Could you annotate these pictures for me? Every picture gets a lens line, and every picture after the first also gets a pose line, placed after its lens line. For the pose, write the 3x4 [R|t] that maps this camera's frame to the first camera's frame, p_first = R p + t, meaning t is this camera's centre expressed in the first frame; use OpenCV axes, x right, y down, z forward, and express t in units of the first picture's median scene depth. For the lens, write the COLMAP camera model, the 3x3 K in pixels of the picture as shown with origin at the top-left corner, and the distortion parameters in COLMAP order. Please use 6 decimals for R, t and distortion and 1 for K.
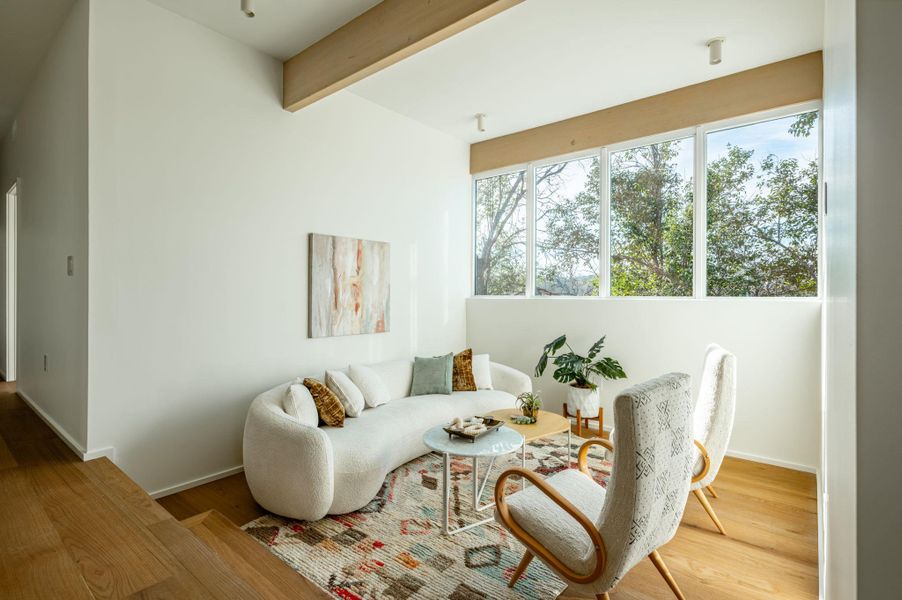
lens RADIAL K [[453.7, 0, 463.1], [0, 453.7, 298.3], [0, 0, 1]] dist [-0.002168, -0.000825]
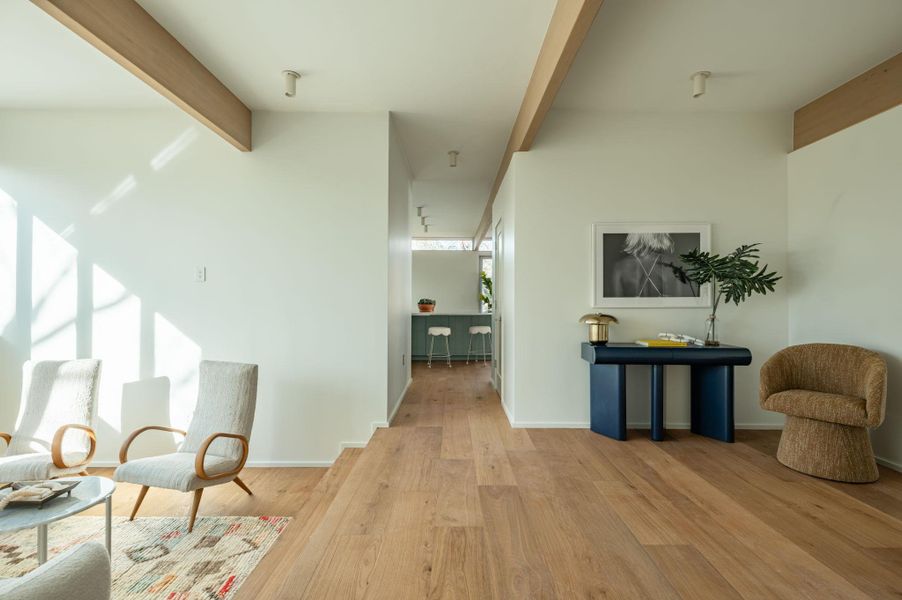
lens RADIAL K [[453.7, 0, 463.1], [0, 453.7, 298.3], [0, 0, 1]] dist [-0.002168, -0.000825]
pose [[-0.636609, -0.001601, 0.771185, -1.315052], [0.006435, 0.999952, 0.007388, -0.077960], [-0.771160, 0.009666, -0.636569, 1.082225]]
